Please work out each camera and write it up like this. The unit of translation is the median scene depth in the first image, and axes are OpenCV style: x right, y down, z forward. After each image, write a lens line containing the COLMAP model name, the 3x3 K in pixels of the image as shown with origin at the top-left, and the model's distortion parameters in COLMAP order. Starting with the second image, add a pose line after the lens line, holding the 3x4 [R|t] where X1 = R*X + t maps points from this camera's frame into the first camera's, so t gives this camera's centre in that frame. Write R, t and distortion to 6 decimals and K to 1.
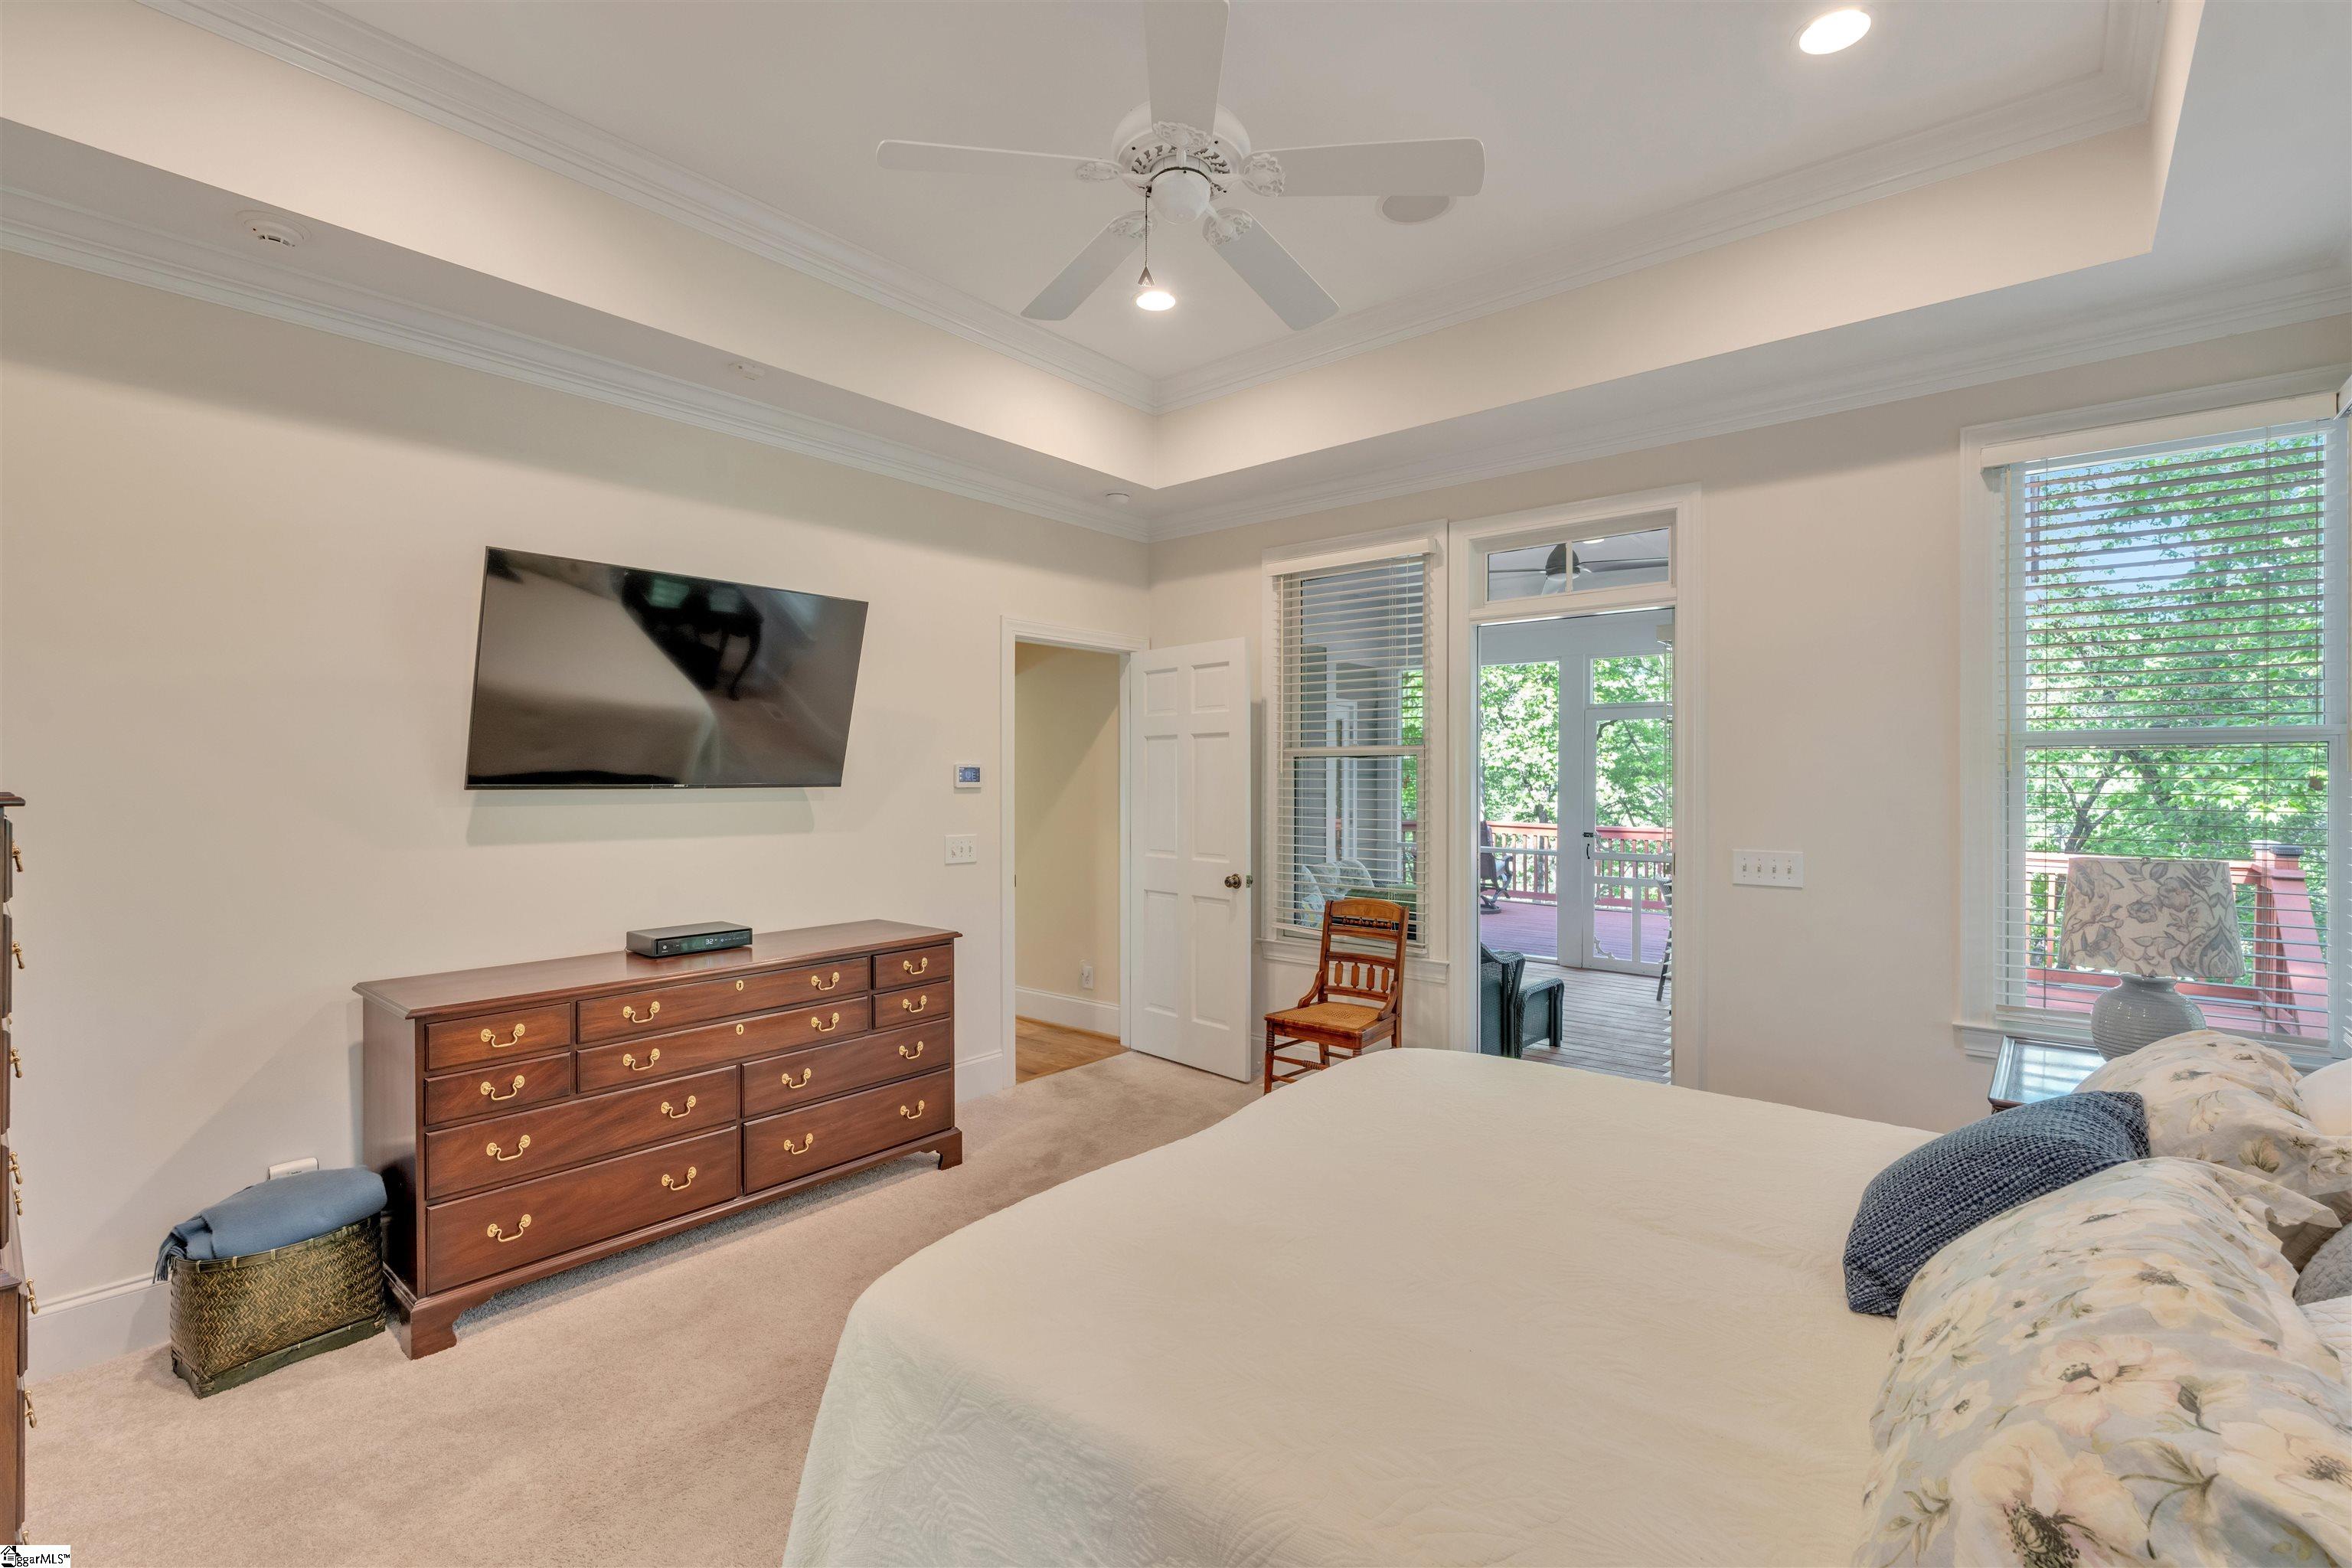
lens RADIAL K [[1046.7, 0, 1178.3], [0, 1046.7, 778.8], [0, 0, 1]] dist [-0.010277, 0.003218]
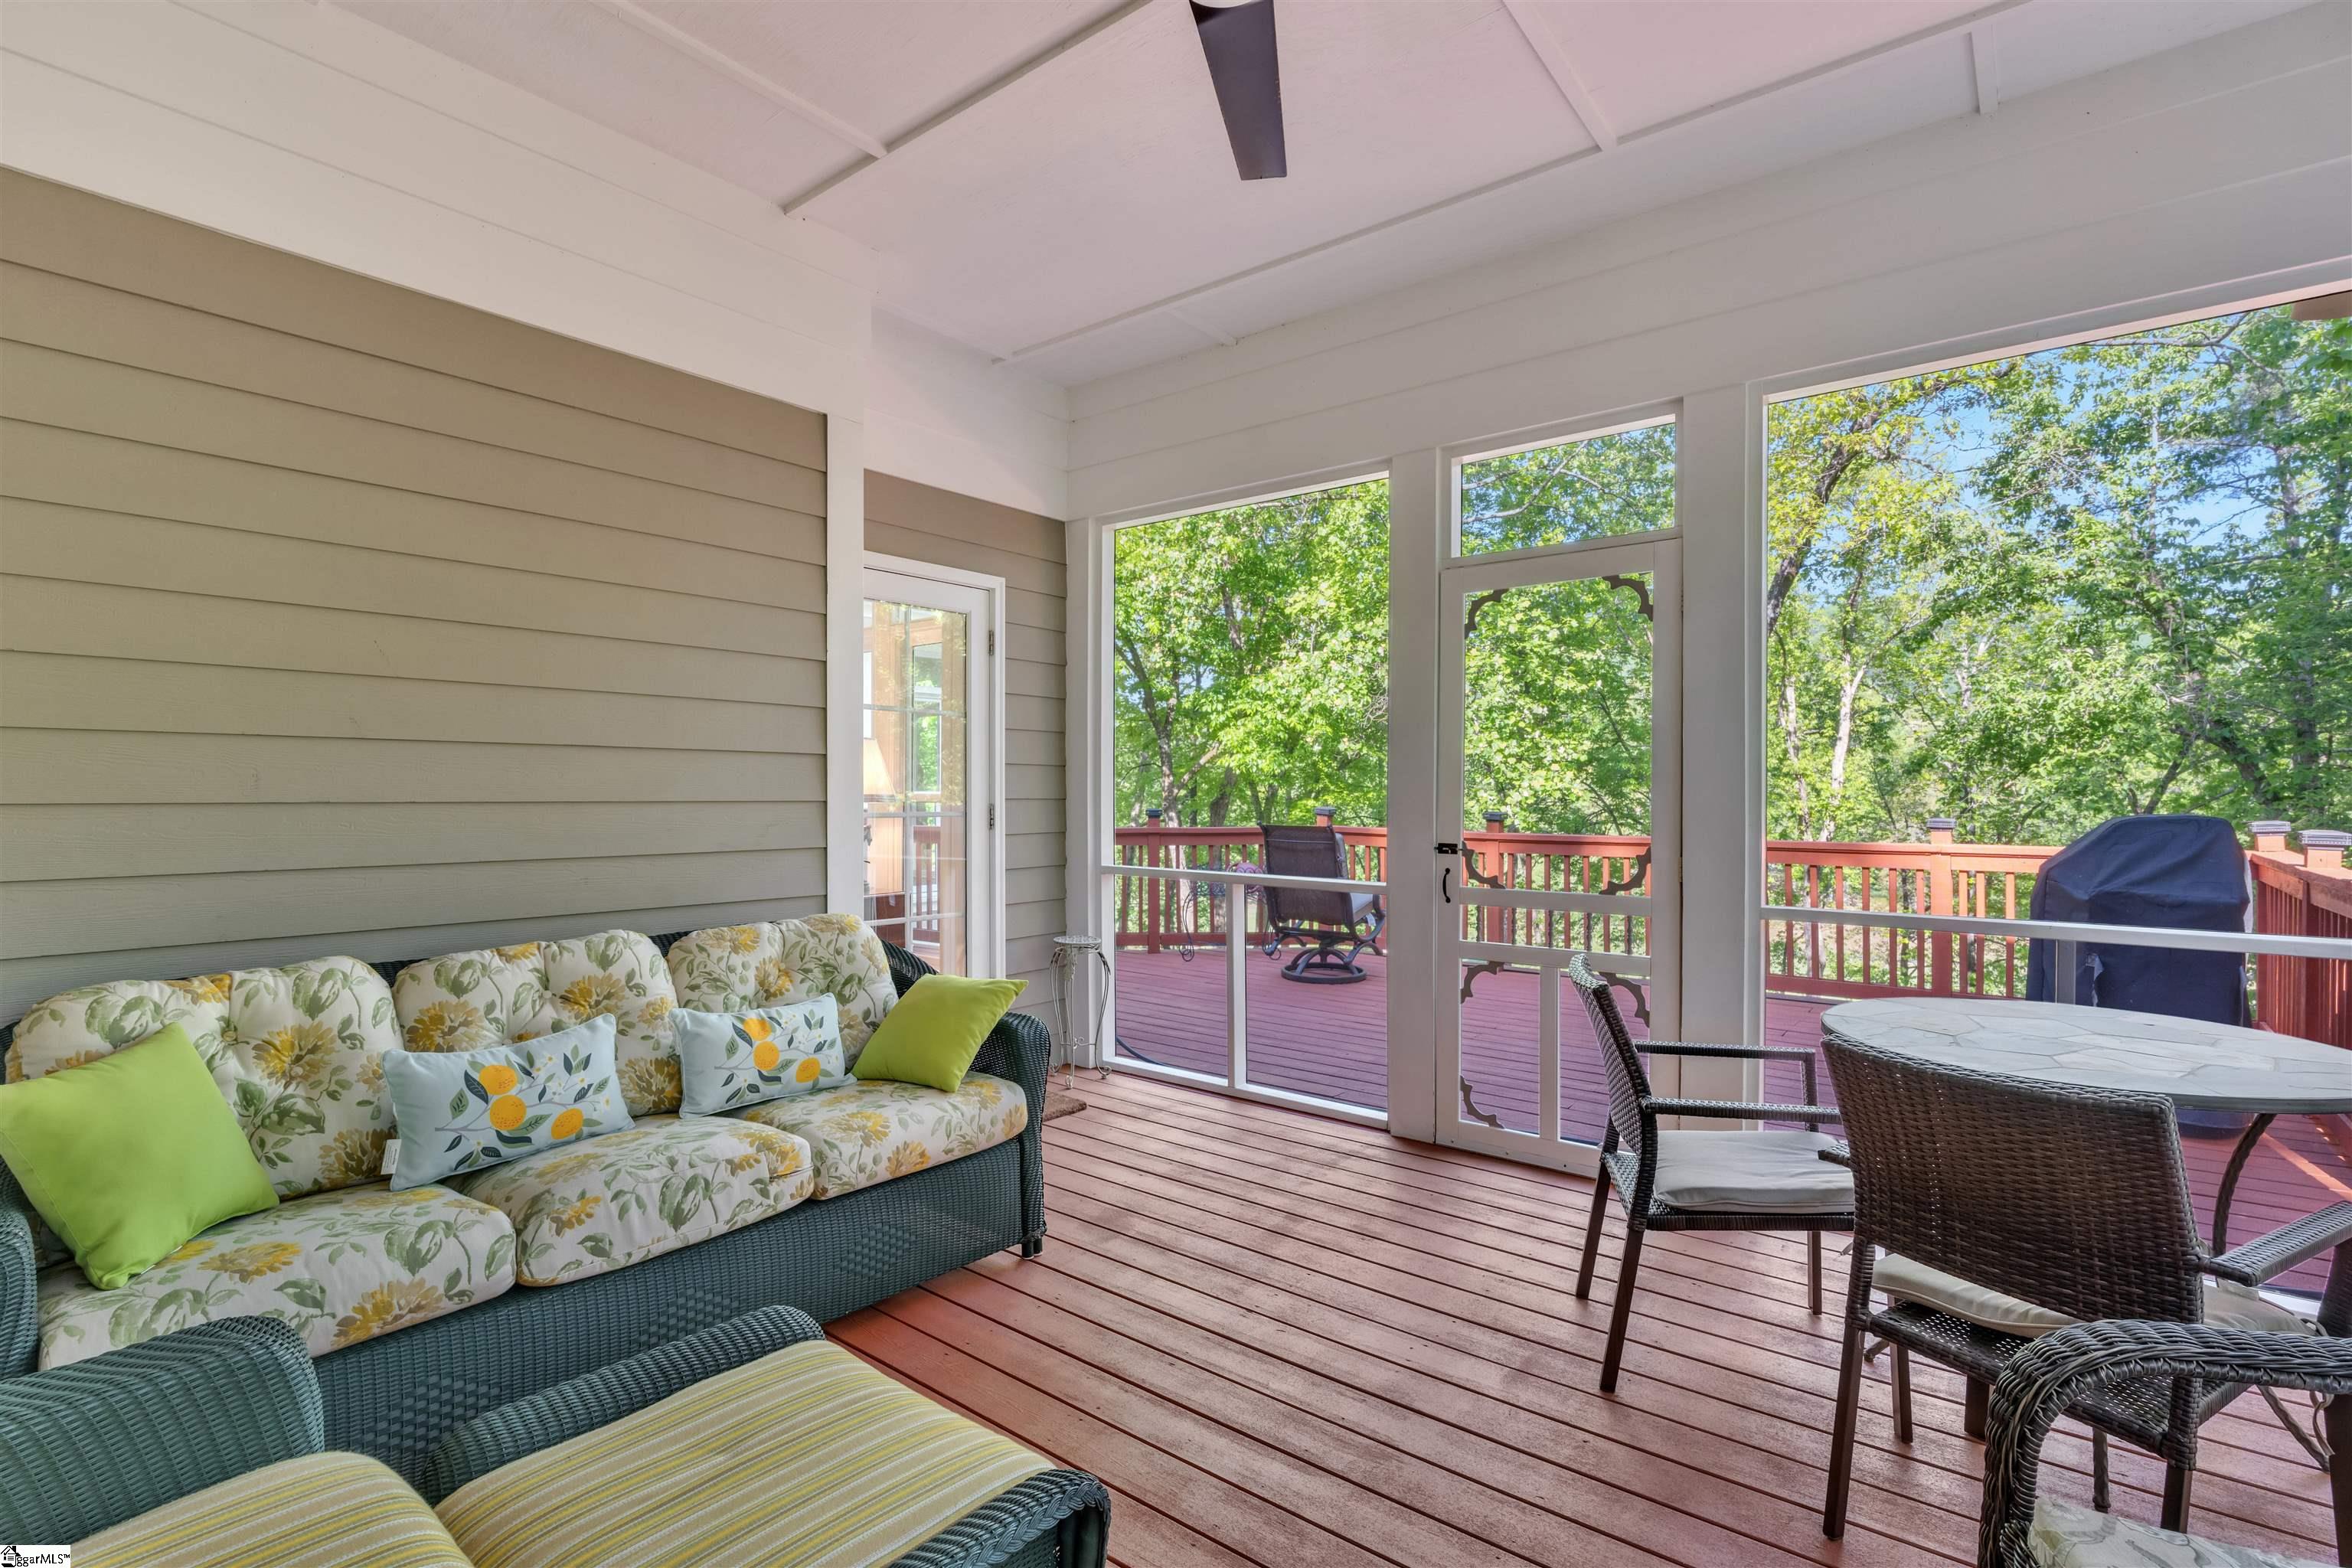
lens RADIAL K [[1124.5, 0, 1176.9], [0, 1124.5, 784.6], [0, 0, 1]] dist [0.000418, 0.000194]
pose [[0.999542, -0.002423, 0.030171, 0.074124], [0.002532, 0.999990, -0.003564, 0.007676], [-0.030163, 0.003638, 0.999538, 0.146615]]
